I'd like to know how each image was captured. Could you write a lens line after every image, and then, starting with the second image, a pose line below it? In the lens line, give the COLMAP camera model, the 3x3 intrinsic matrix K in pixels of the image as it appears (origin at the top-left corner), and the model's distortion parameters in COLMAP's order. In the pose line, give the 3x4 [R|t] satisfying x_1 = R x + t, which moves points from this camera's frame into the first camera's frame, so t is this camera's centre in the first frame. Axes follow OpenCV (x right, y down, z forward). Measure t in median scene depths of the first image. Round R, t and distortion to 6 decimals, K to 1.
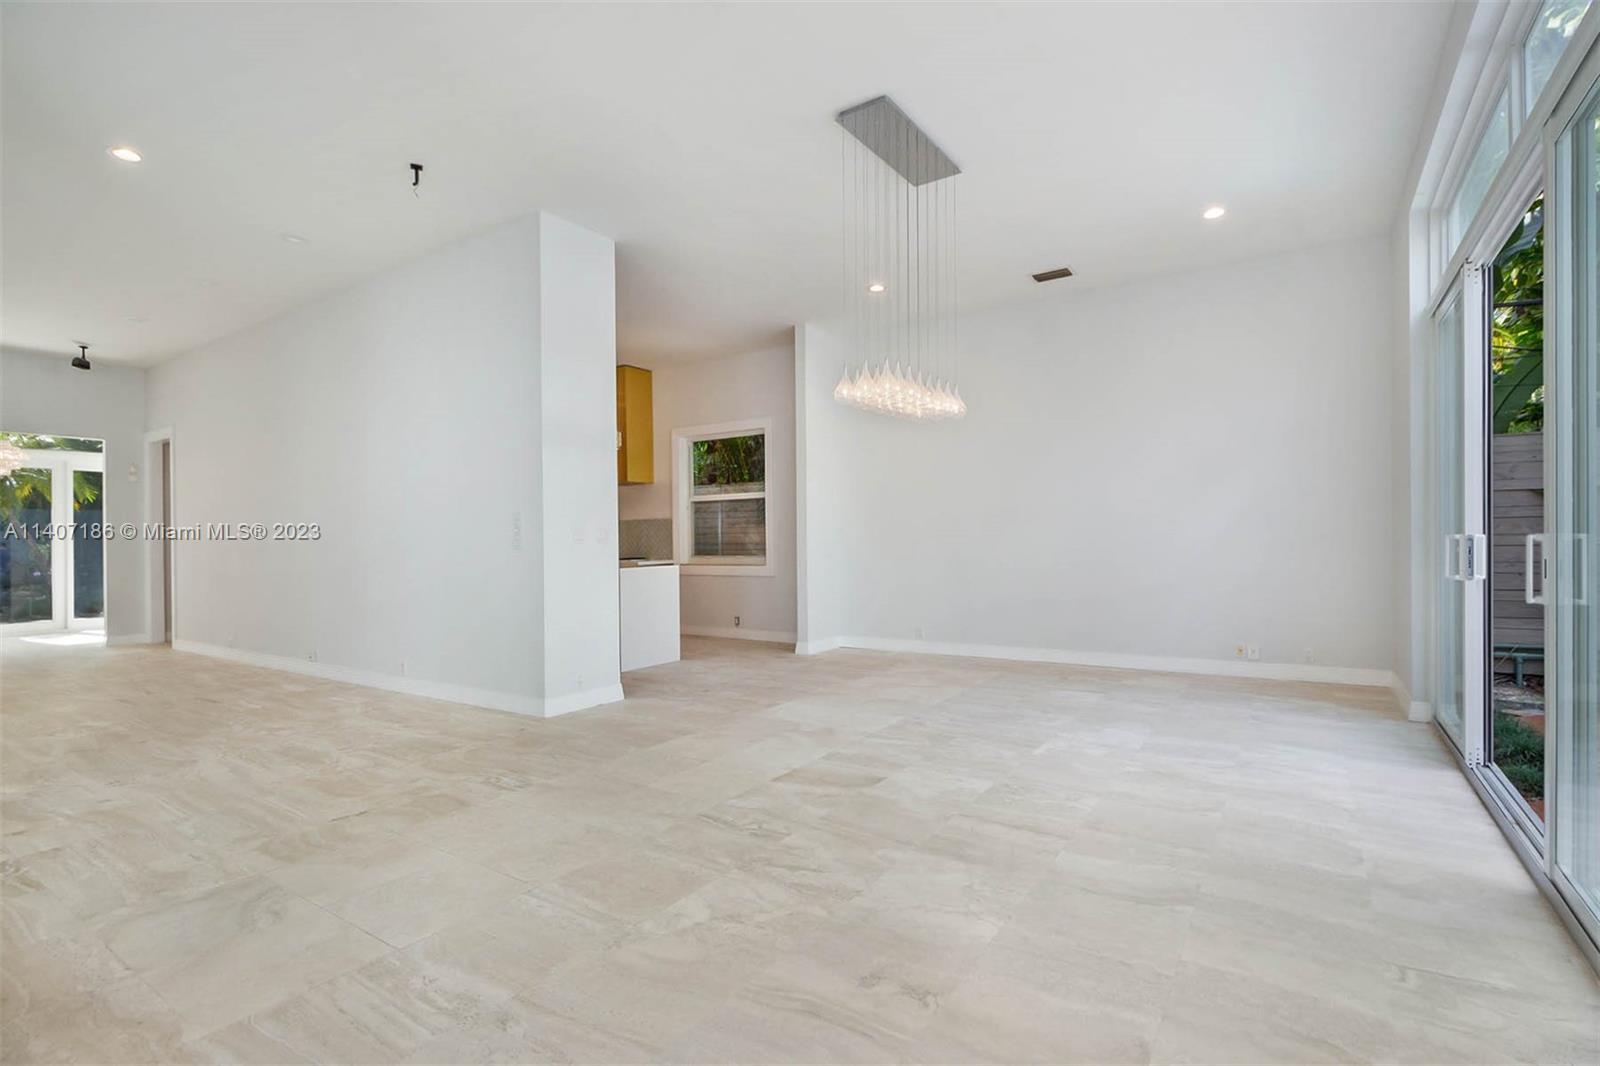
lens RADIAL K [[771.8, 0, 807.2], [0, 771.8, 541.3], [0, 0, 1]] dist [-0.026108, -0.001939]
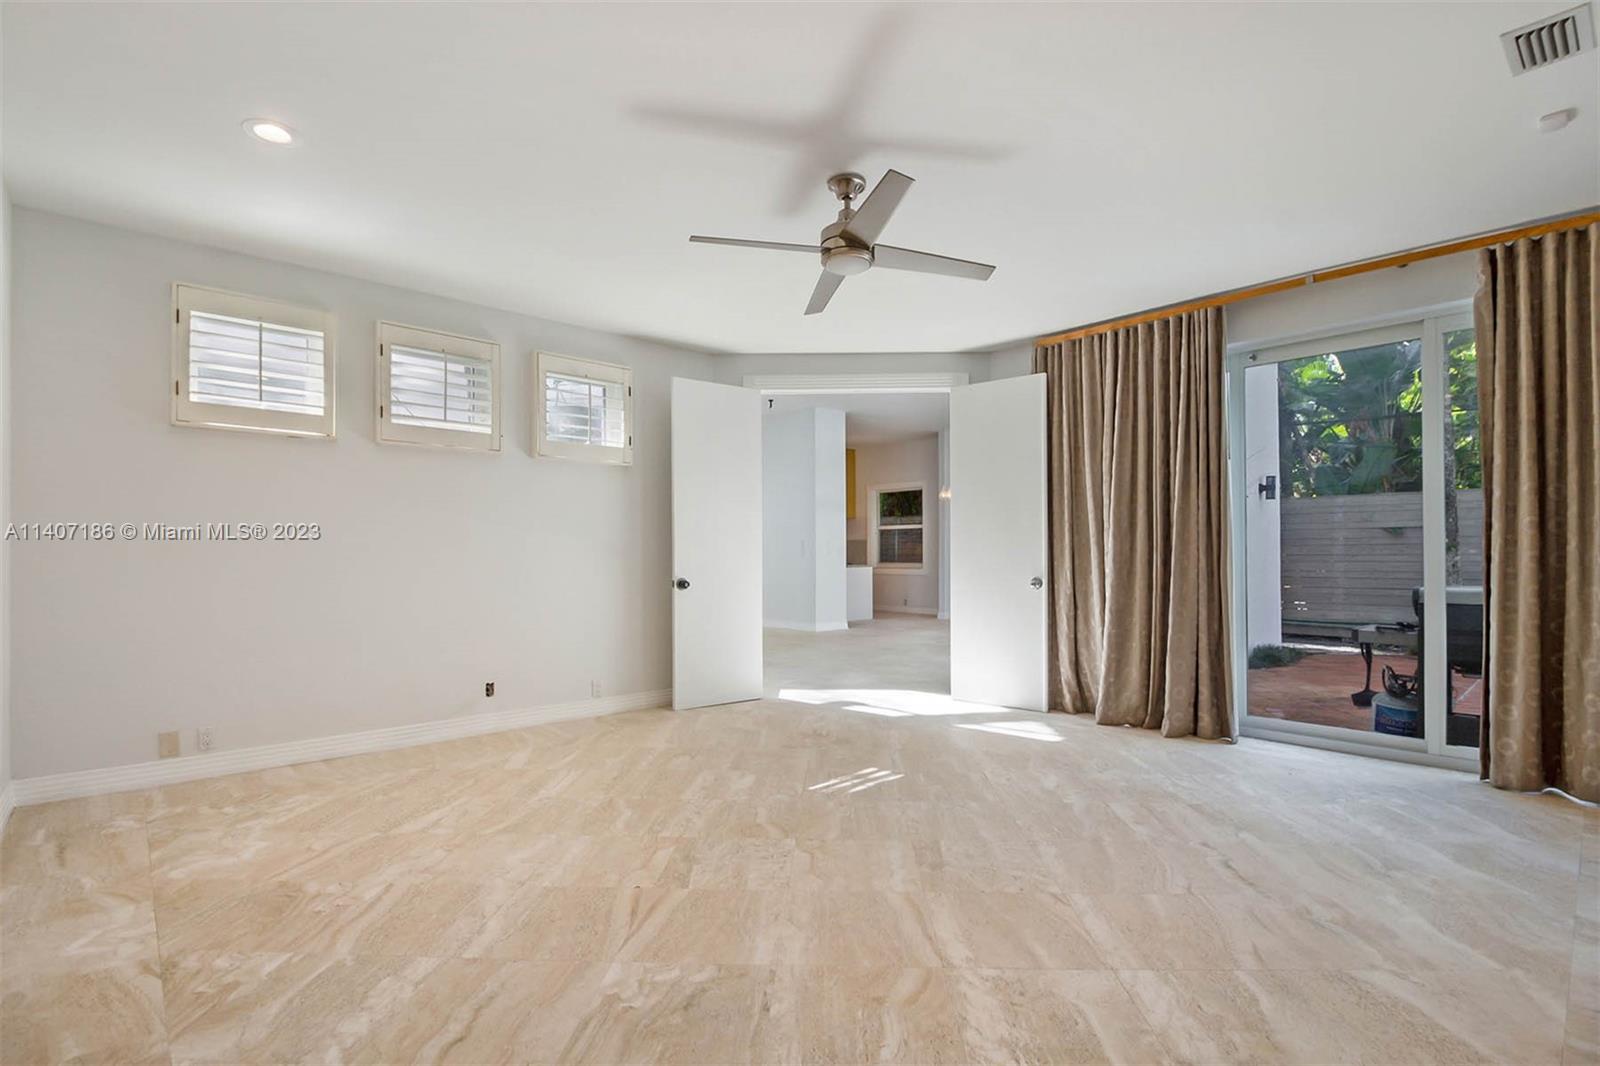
lens RADIAL K [[771.8, 0, 809.5], [0, 771.8, 543.4], [0, 0, 1]] dist [-0.026108, -0.001939]
pose [[0.972842, 0.008676, -0.231305, 0.137355], [-0.011477, 0.999876, -0.010766, -0.002759], [0.231183, 0.013128, 0.972822, -0.999125]]
